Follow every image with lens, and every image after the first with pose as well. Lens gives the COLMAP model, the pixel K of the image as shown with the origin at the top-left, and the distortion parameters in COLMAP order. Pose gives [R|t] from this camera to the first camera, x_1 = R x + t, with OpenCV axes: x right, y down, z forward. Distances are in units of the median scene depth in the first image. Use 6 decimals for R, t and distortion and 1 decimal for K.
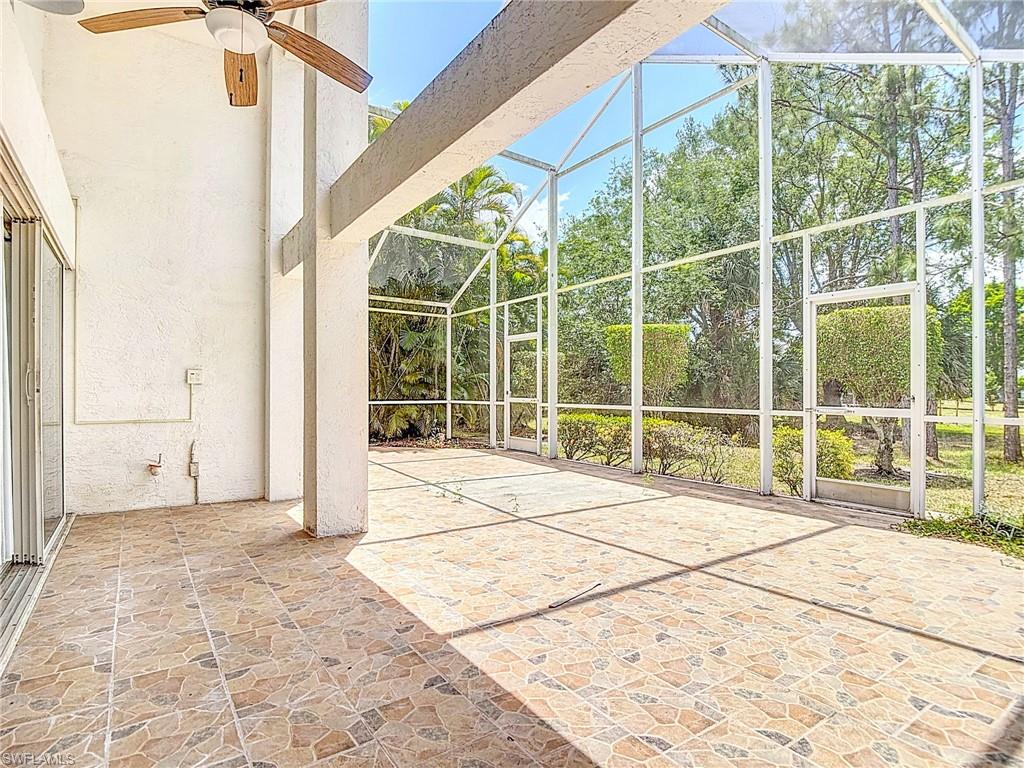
lens RADIAL K [[535.6, 0, 521.7], [0, 535.6, 385.4], [0, 0, 1]] dist [0.008209, -0.011795]
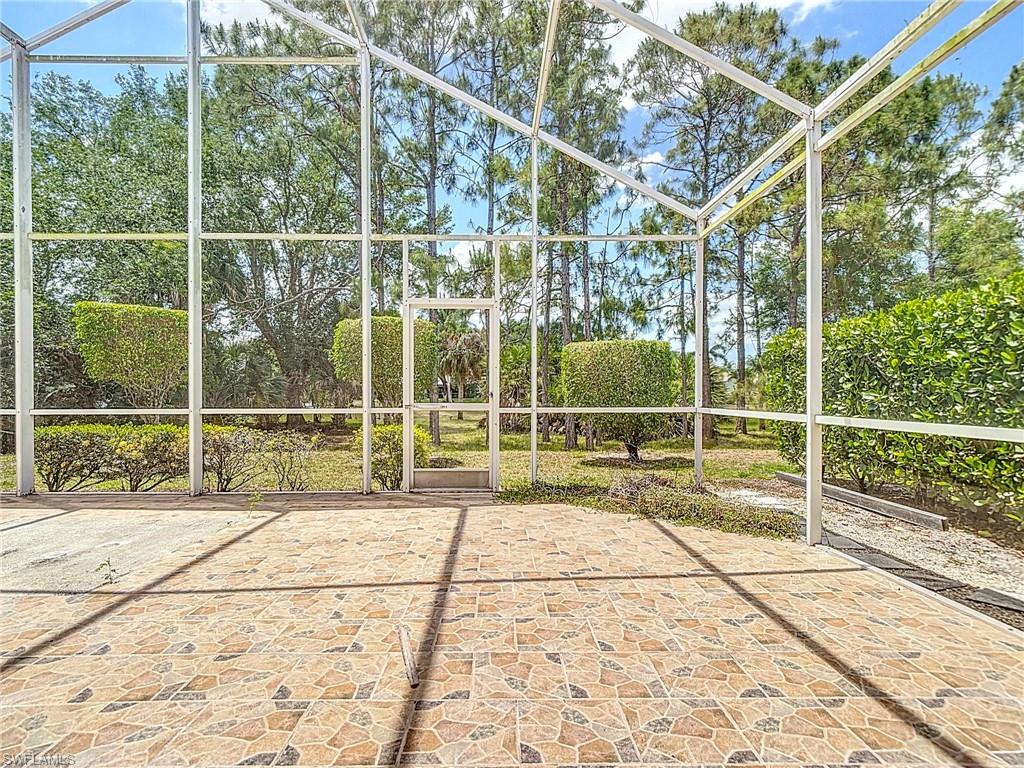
lens RADIAL K [[535.6, 0, 503.0], [0, 535.6, 393.3], [0, 0, 1]] dist [0.008209, -0.011795]
pose [[0.569716, -0.004545, 0.821829, -0.307062], [-0.002532, 0.999970, 0.007285, 0.016522], [-0.821838, -0.006231, 0.569688, 0.341196]]
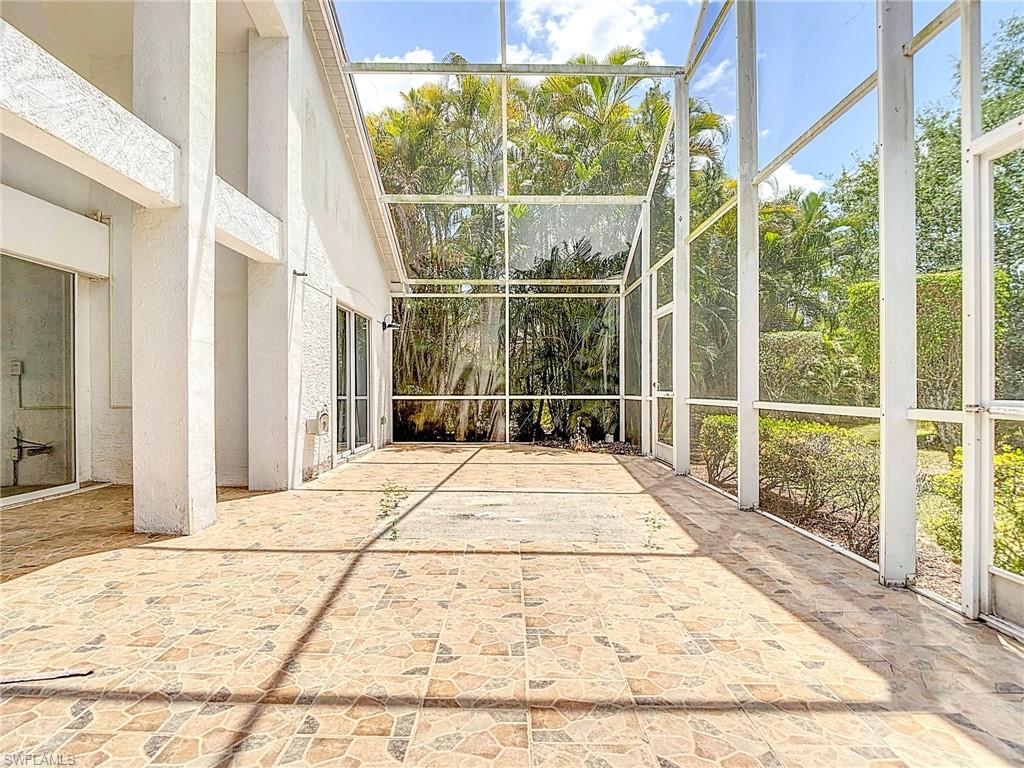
lens RADIAL K [[559.4, 0, 529.1], [0, 559.4, 382.3], [0, 0, 1]] dist [-0.010195, -0.004089]
pose [[0.809477, -0.010948, -0.587050, 0.700727], [0.007556, 0.999938, -0.008229, 0.036683], [0.587104, 0.002225, 0.809509, 0.597166]]
